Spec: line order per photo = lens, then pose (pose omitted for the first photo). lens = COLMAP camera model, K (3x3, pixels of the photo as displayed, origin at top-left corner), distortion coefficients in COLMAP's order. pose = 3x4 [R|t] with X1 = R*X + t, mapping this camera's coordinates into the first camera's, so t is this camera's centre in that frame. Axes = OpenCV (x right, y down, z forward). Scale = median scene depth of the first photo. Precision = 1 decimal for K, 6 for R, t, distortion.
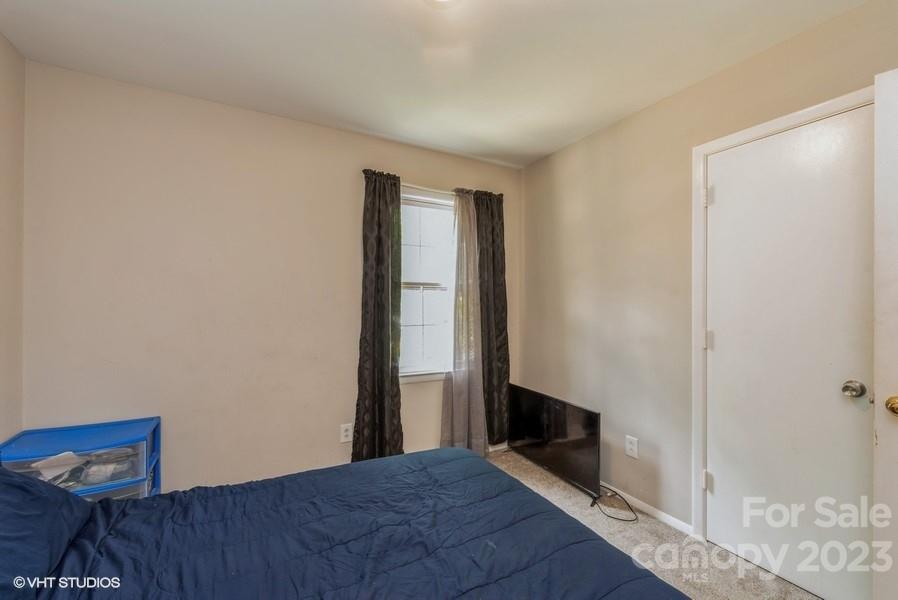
lens RADIAL K [[359.9, 0, 443.9], [0, 359.9, 302.4], [0, 0, 1]] dist [-0.001800, -0.000280]
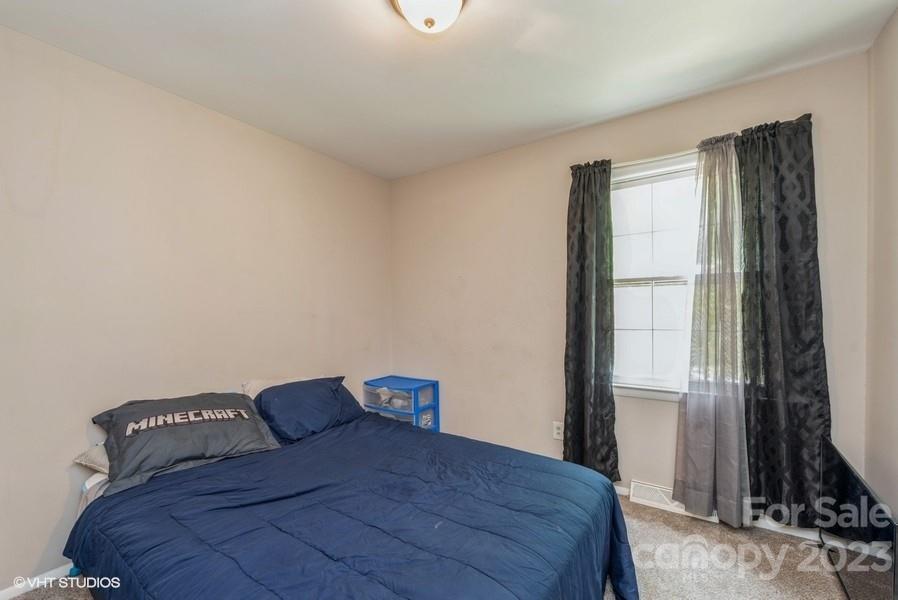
lens RADIAL K [[365.8, 0, 448.7], [0, 365.8, 313.7], [0, 0, 1]] dist [-0.000715, -0.000217]
pose [[0.488654, -0.002550, -0.872474, 0.465020], [0.020362, 0.999757, 0.008482, 0.012333], [0.872240, -0.021910, 0.488587, 0.211546]]
